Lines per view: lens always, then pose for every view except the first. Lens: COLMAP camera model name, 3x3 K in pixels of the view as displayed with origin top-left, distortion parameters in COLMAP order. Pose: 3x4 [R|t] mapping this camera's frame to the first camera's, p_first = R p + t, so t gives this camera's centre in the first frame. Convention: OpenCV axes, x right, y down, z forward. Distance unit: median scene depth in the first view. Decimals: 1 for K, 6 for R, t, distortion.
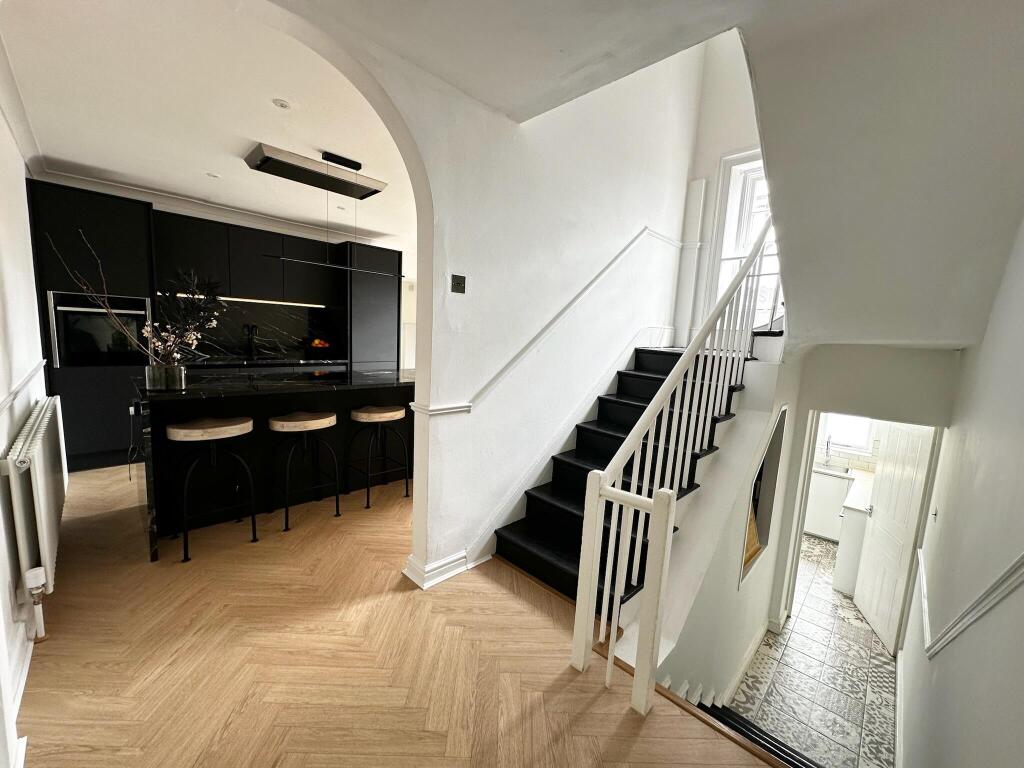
lens RADIAL K [[410.0, 0, 512.9], [0, 410.0, 385.8], [0, 0, 1]] dist [-0.000117, -0.000081]
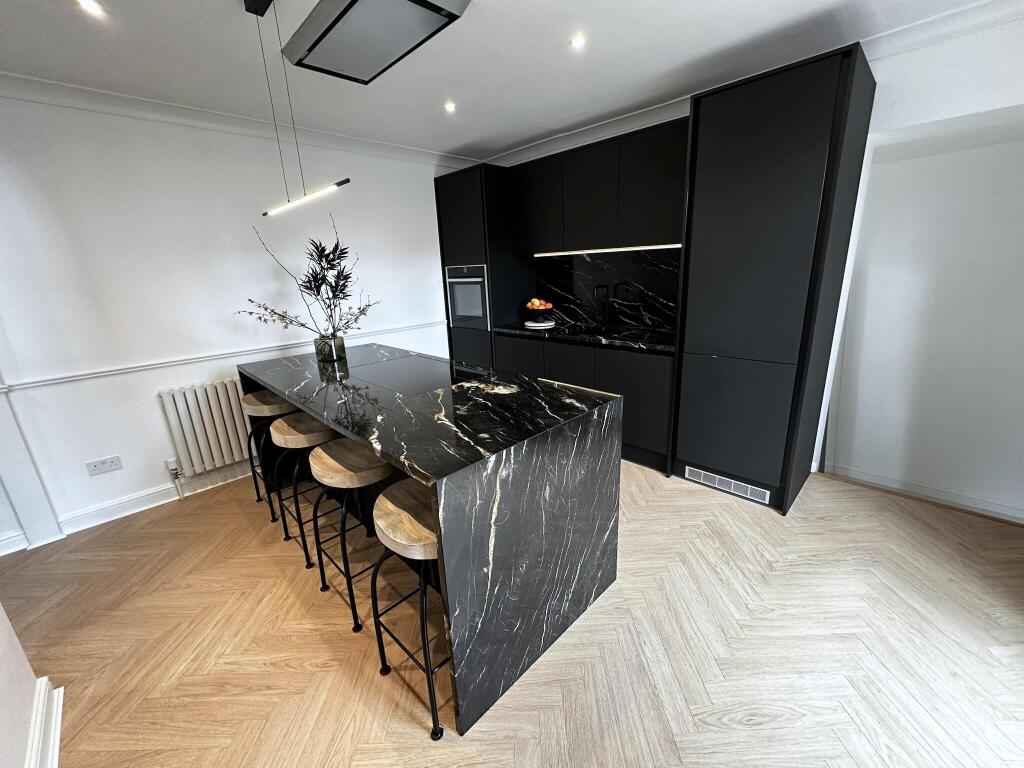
lens RADIAL K [[410.0, 0, 514.8], [0, 410.0, 383.7], [0, 0, 1]] dist [-0.000117, -0.000081]
pose [[-0.005278, 0.218504, -0.975822, 0.180173], [-0.089683, 0.971799, 0.218089, -0.163561], [0.995956, 0.088666, 0.014467, 1.140812]]
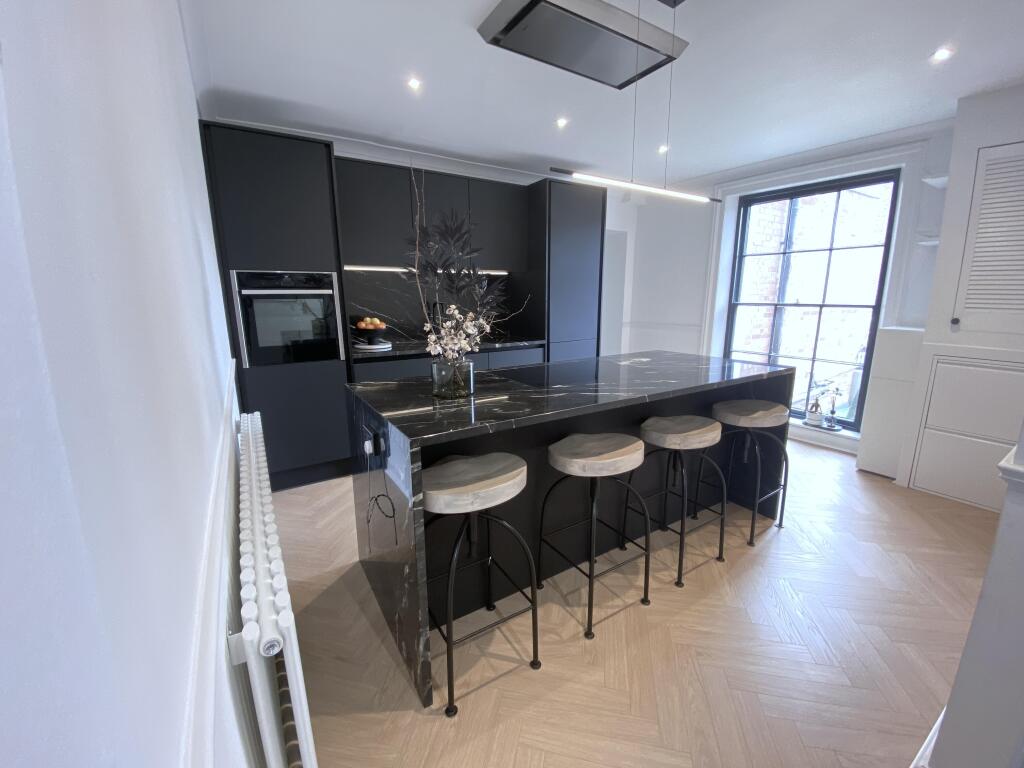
lens RADIAL K [[418.4, 0, 511.9], [0, 418.4, 386.4], [0, 0, 1]] dist [-0.012872, -0.001150]
pose [[0.973343, -0.012863, -0.228992, -0.412158], [0.029639, 0.997109, 0.069970, -0.048552], [0.227430, -0.074892, 0.970910, 0.320242]]
